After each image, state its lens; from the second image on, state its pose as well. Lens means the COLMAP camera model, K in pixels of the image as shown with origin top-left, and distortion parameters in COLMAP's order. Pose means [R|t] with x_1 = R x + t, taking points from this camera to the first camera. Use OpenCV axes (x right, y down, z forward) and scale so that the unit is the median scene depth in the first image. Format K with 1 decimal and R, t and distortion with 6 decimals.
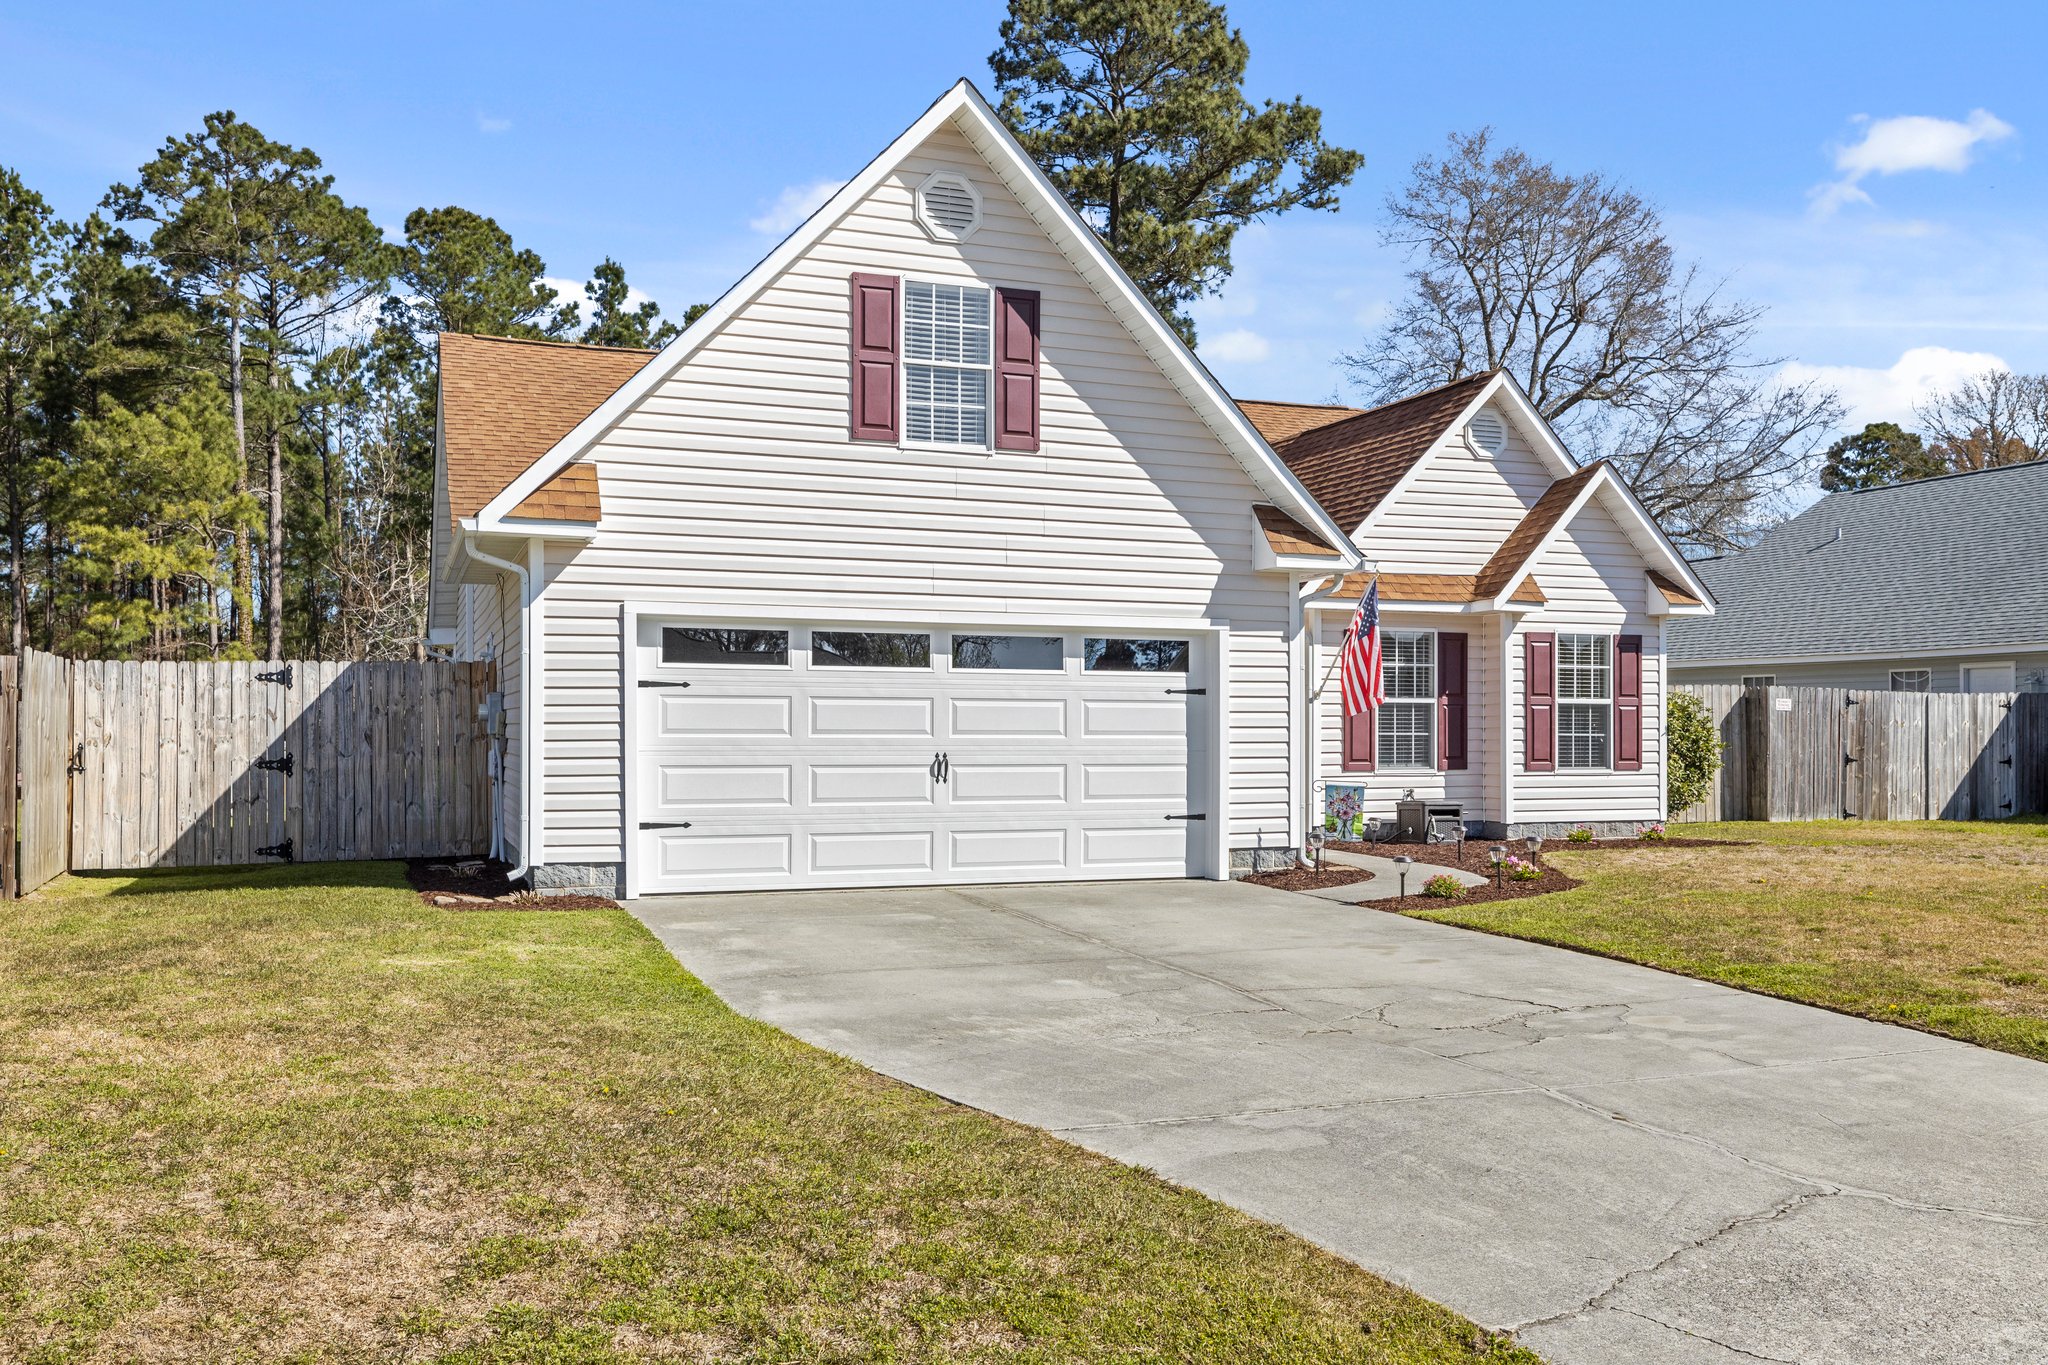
lens RADIAL K [[1623.0, 0, 972.9], [0, 1623.0, 742.9], [0, 0, 1]] dist [-0.002335, 0.008262]
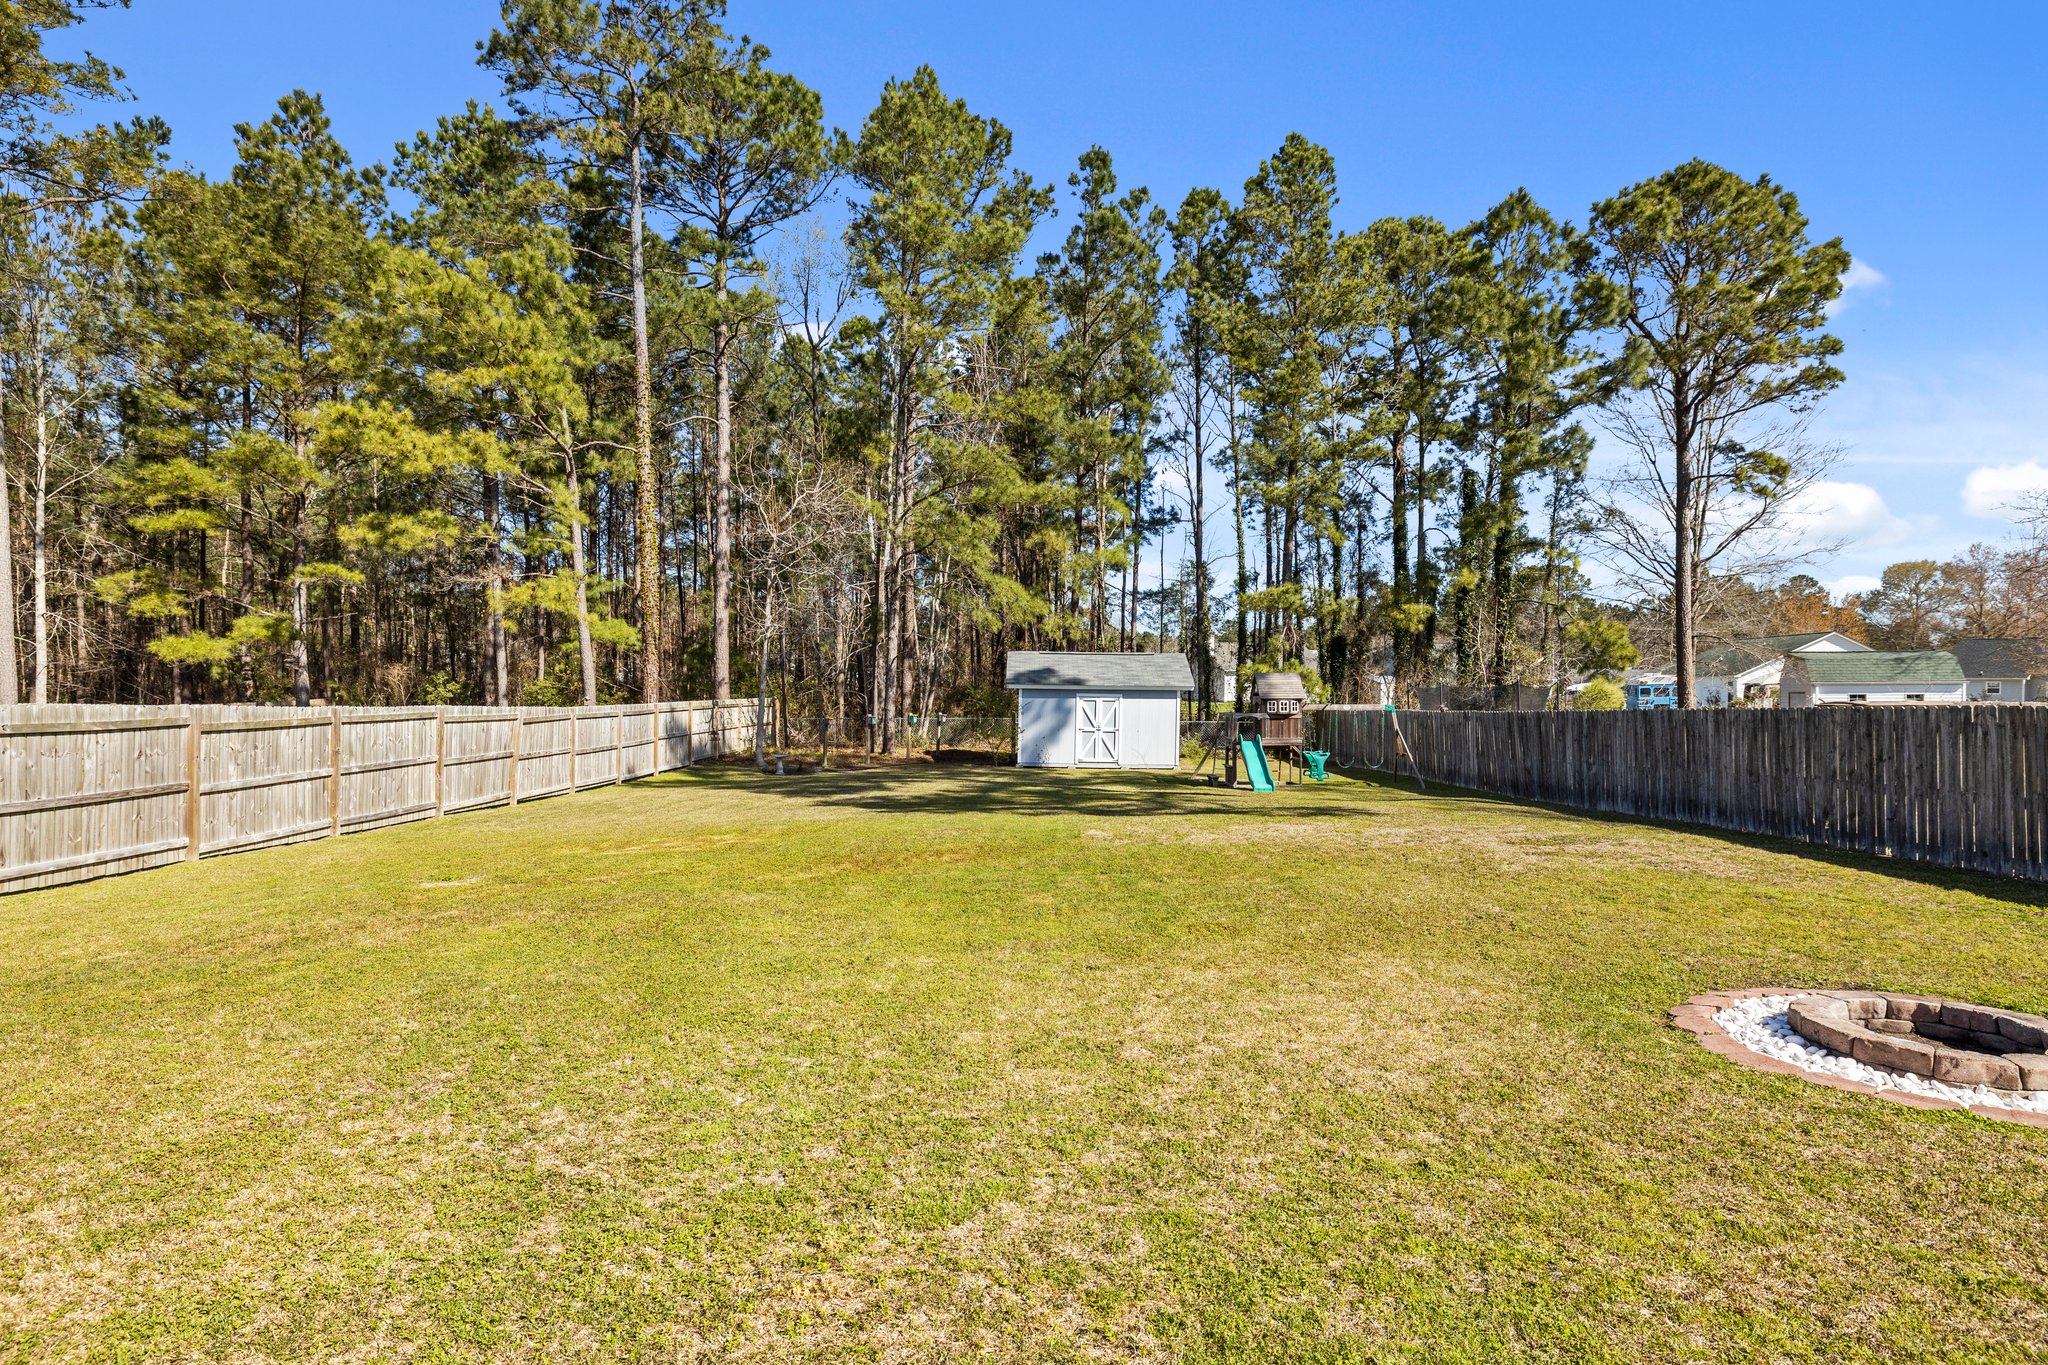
lens RADIAL K [[1044.5, 0, 1021.8], [0, 1044.5, 685.9], [0, 0, 1]] dist [0.004323, 0.000013]
pose [[0.937129, 0.006529, -0.348921, -0.278673], [-0.009264, 0.999938, -0.006169, -0.021997], [0.348860, 0.009014, 0.937132, 2.025764]]
